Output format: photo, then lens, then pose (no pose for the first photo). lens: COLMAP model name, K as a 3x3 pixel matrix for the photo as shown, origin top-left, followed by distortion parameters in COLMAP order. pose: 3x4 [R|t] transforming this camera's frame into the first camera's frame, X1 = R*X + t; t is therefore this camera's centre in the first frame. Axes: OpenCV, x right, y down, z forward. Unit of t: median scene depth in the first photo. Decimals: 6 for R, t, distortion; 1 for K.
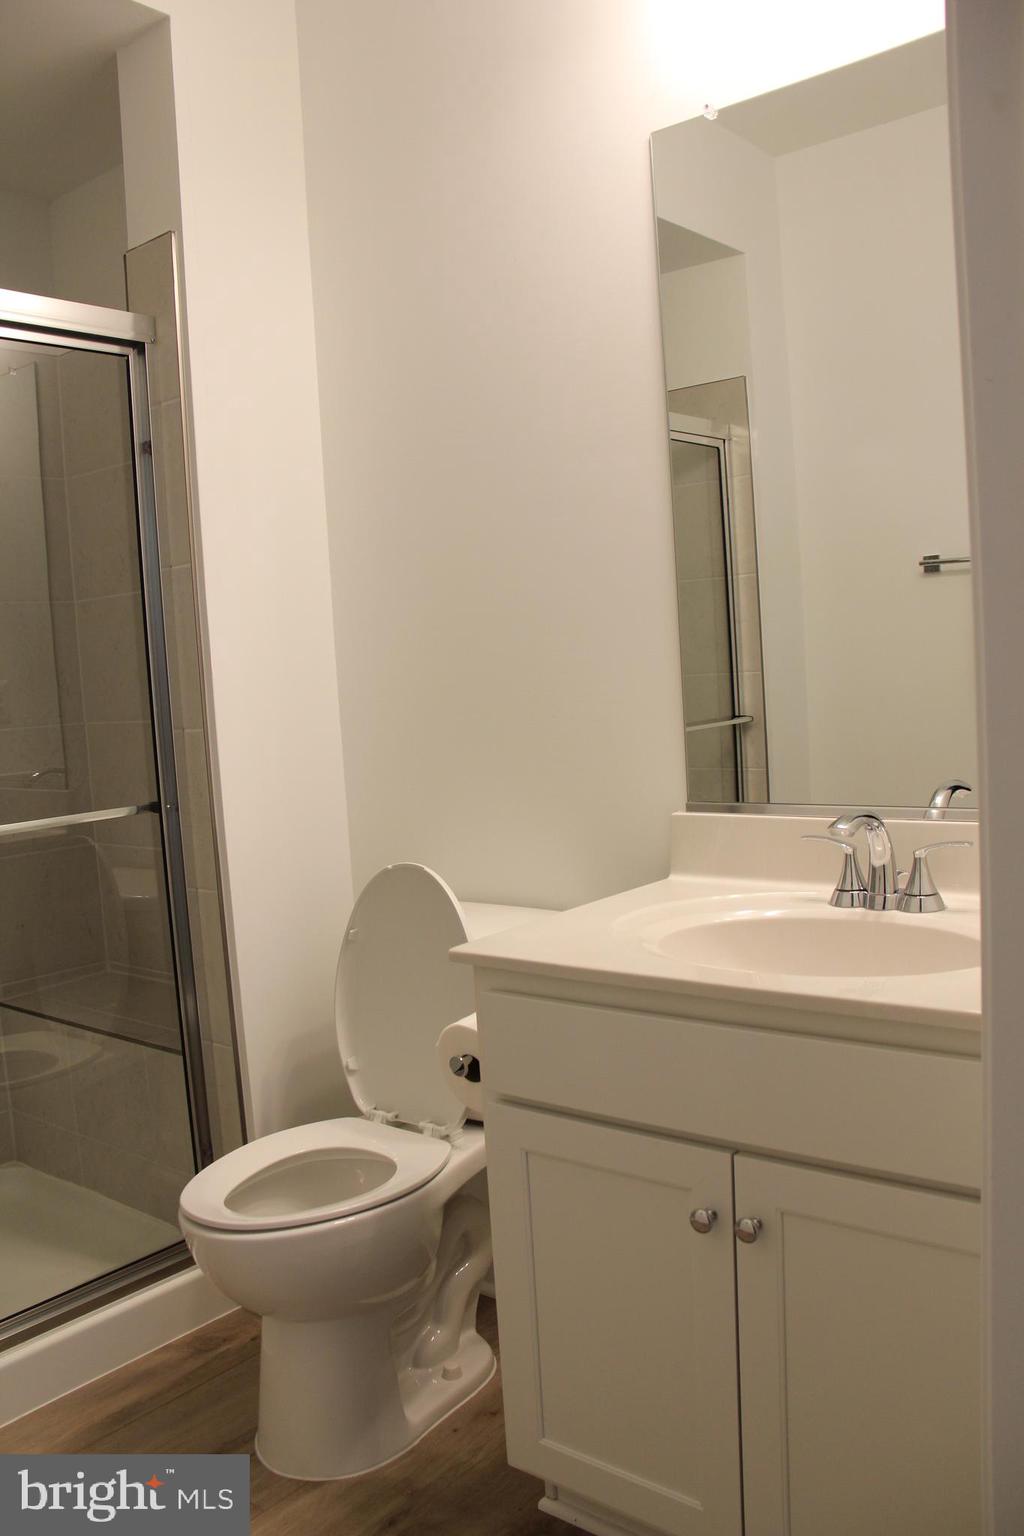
lens RADIAL K [[1300.4, 0, 495.5], [0, 1300.4, 776.3], [0, 0, 1]] dist [-0.190677, 0.165653]
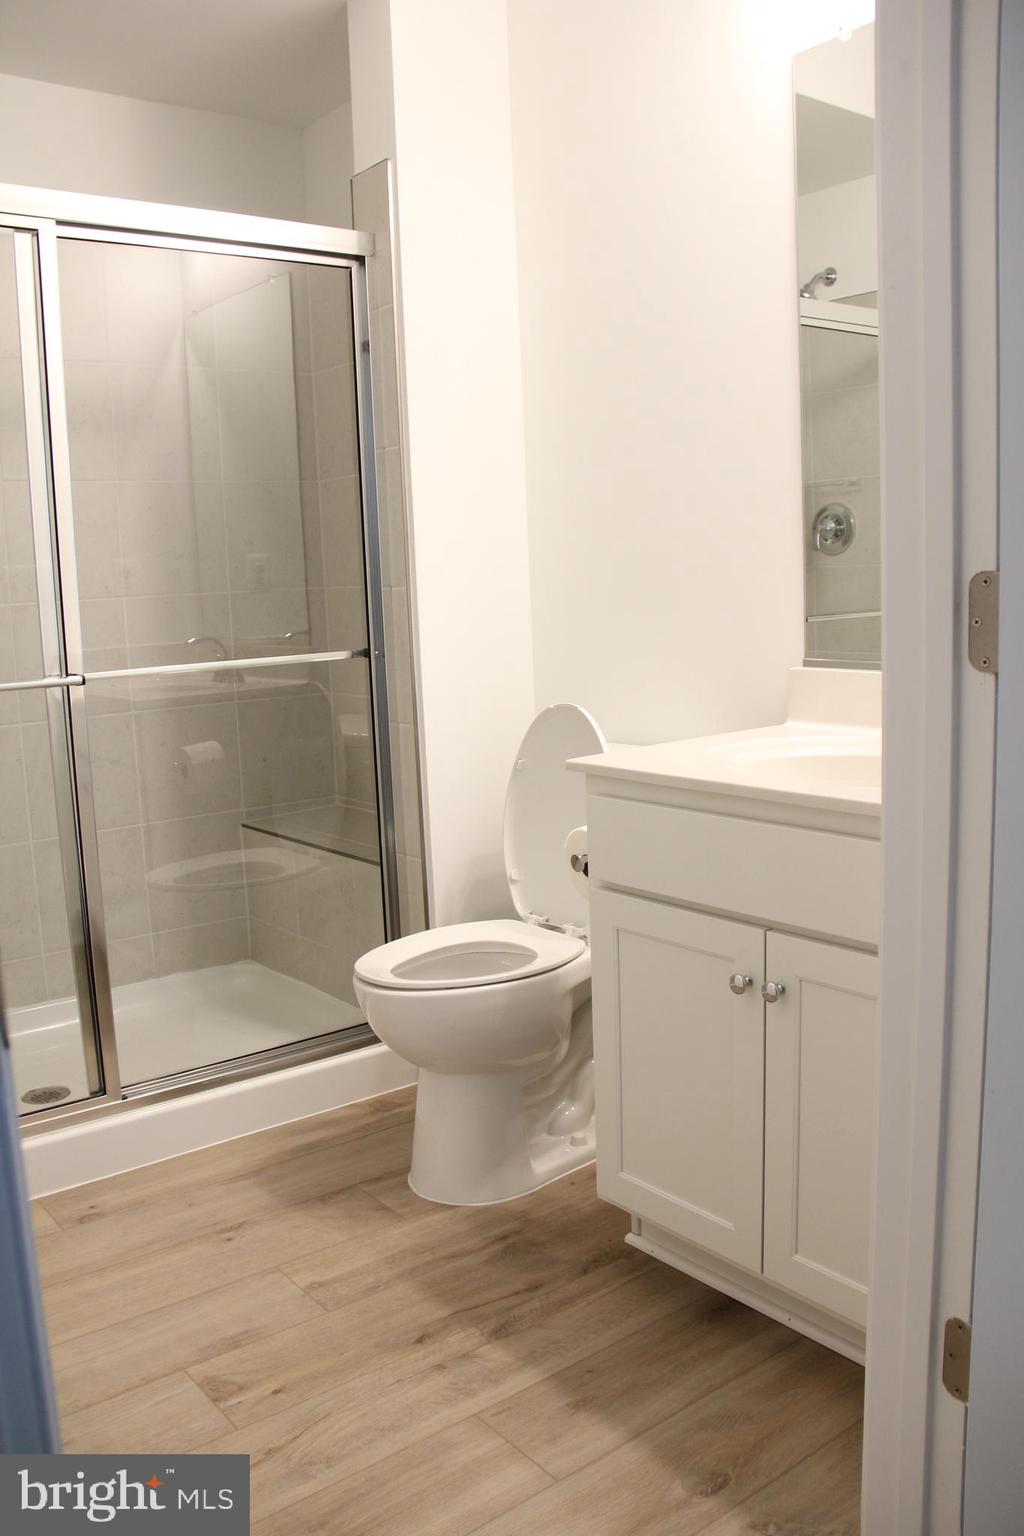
lens RADIAL K [[1300.4, 0, 489.8], [0, 1300.4, 775.1], [0, 0, 1]] dist [-0.190677, 0.165653]
pose [[0.974308, 0.055022, -0.218393, 0.123212], [-0.038578, 0.996139, 0.078860, 0.041199], [0.221889, -0.068409, 0.972669, -0.156006]]
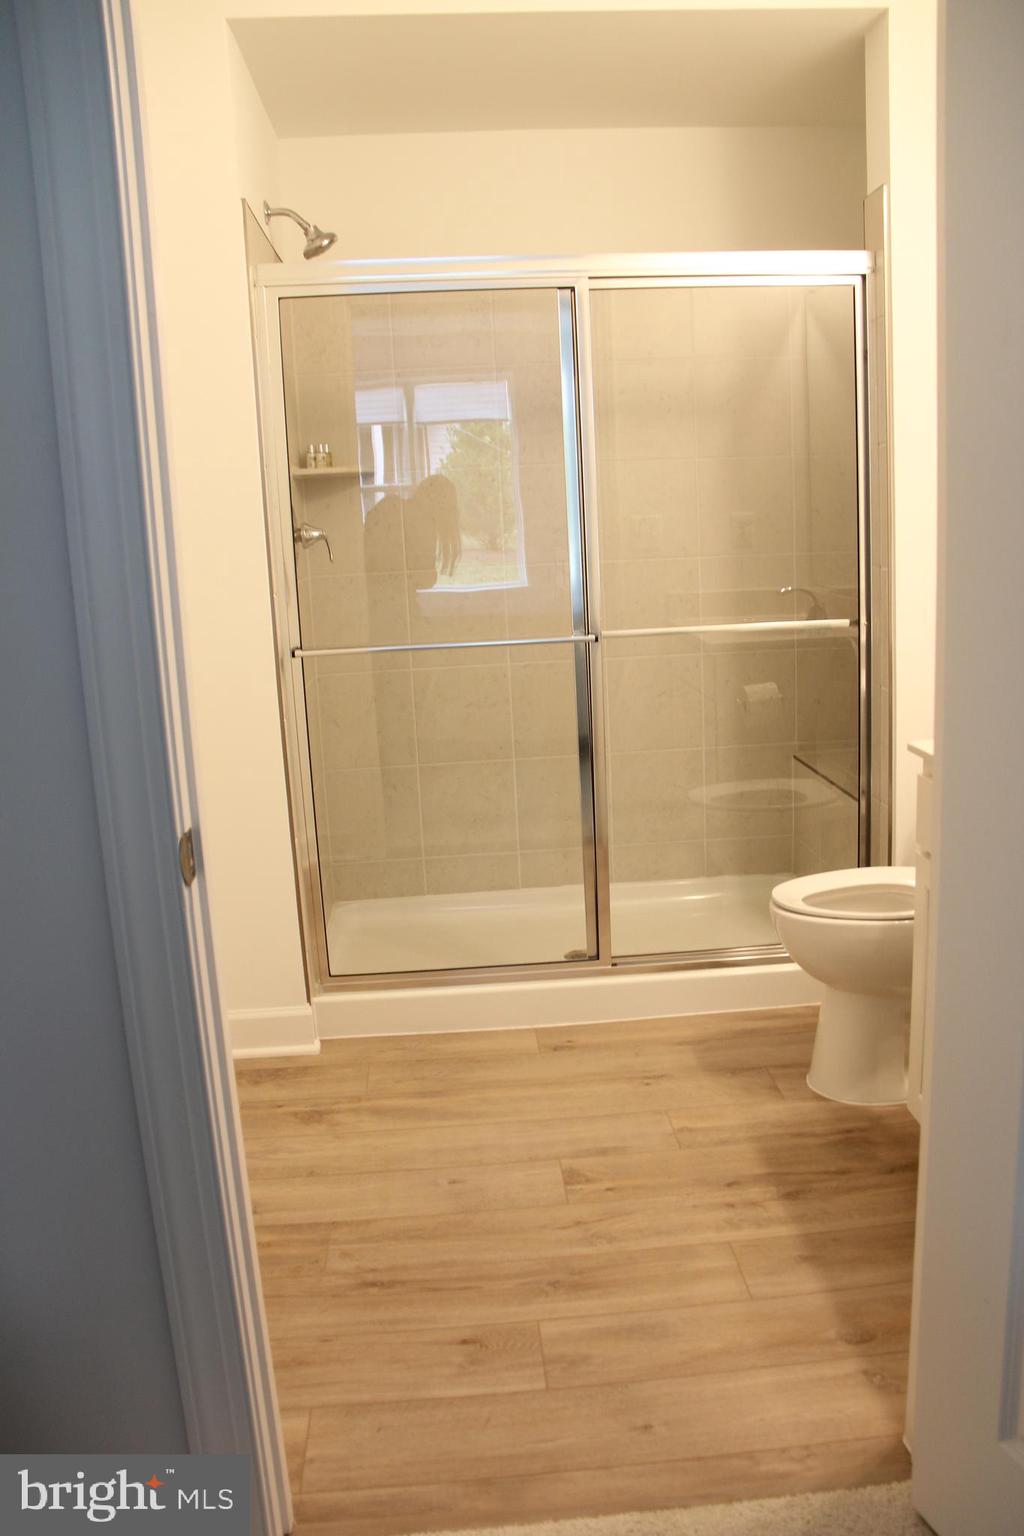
lens RADIAL K [[1300.4, 0, 540.4], [0, 1300.4, 783.2], [0, 0, 1]] dist [-0.190677, 0.165653]
pose [[0.700443, 0.177458, -0.691295, 0.509748], [-0.061384, 0.979985, 0.189370, -0.049837], [0.711064, -0.090209, 0.697317, -0.218159]]
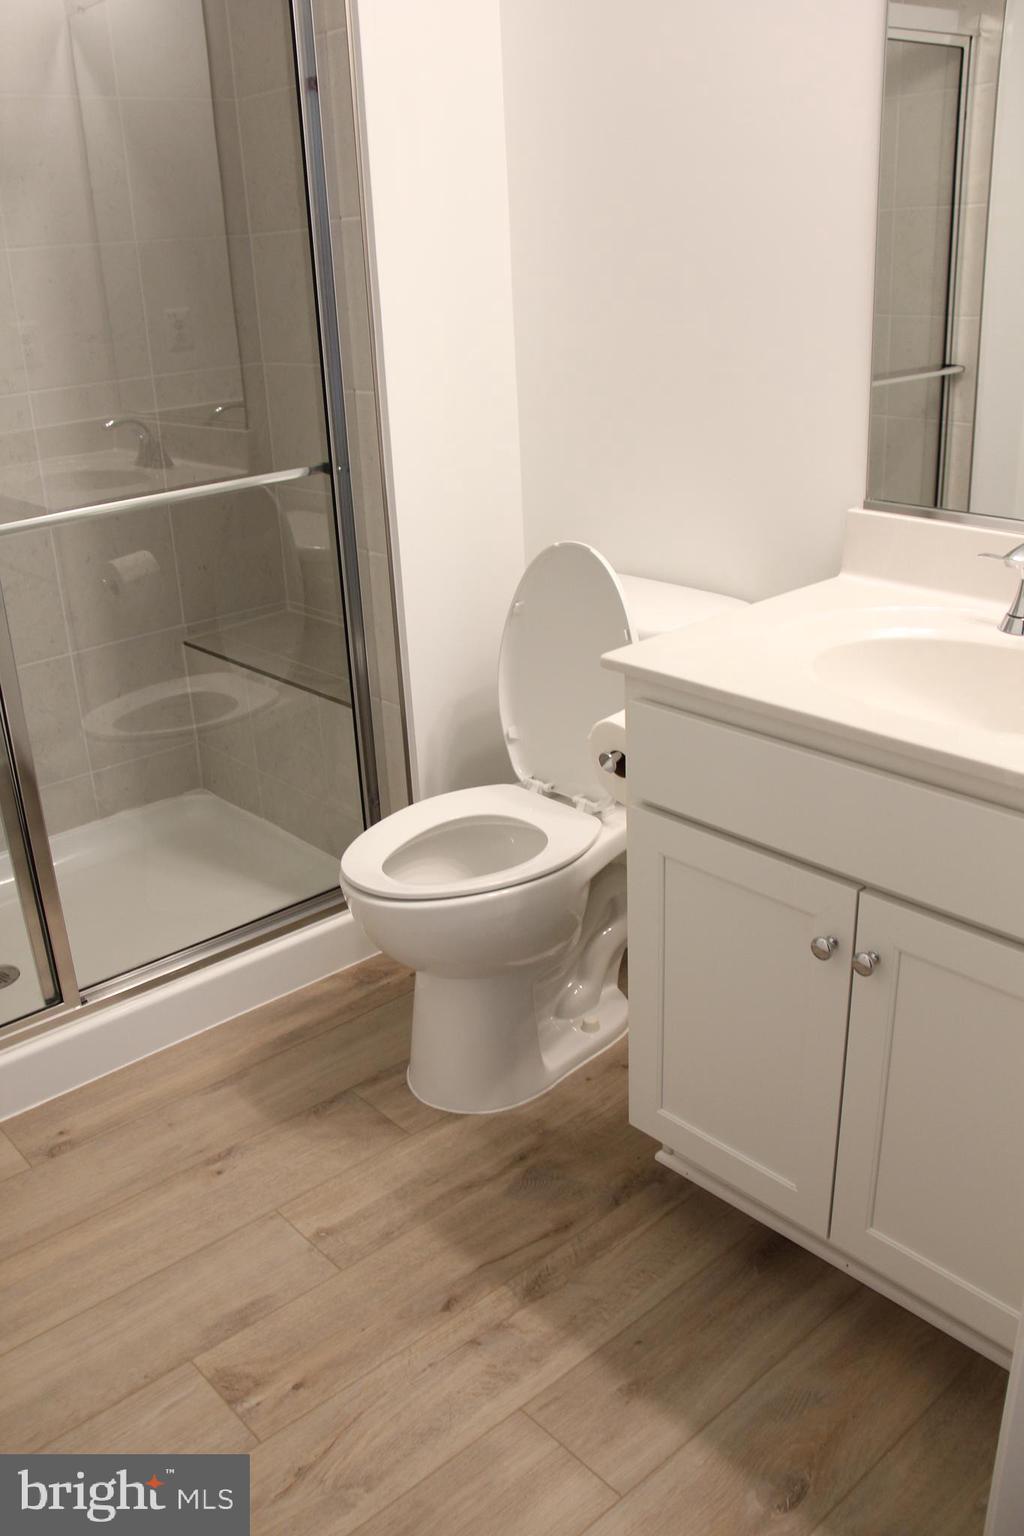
lens RADIAL K [[1300.4, 0, 490.2], [0, 1300.4, 776.8], [0, 0, 1]] dist [-0.190677, 0.165653]
pose [[0.986938, 0.072175, -0.144026, 0.023403], [-0.024568, 0.950998, 0.308219, -0.063718], [0.159214, -0.300655, 0.940350, 0.011594]]
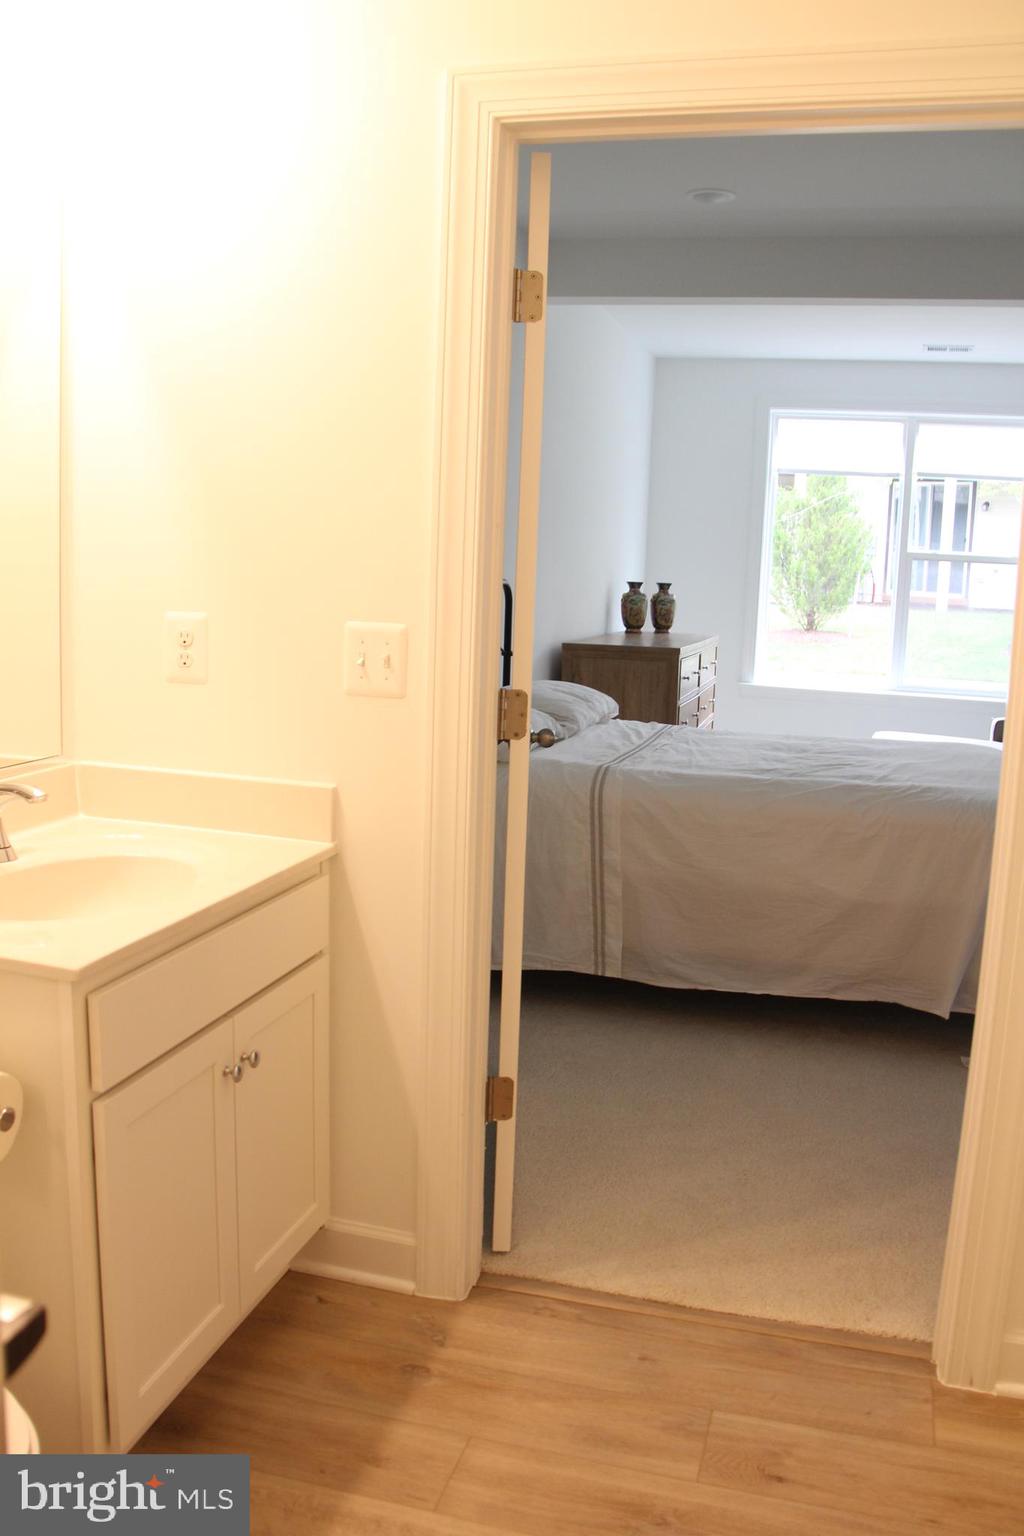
lens RADIAL K [[1300.4, 0, 521.3], [0, 1300.4, 775.9], [0, 0, 1]] dist [-0.190677, 0.165653]
pose [[-0.411016, -0.102462, 0.905852, -0.763983], [0.072804, 0.986801, 0.144651, -0.092072], [-0.908716, 0.125404, -0.398131, 0.804680]]
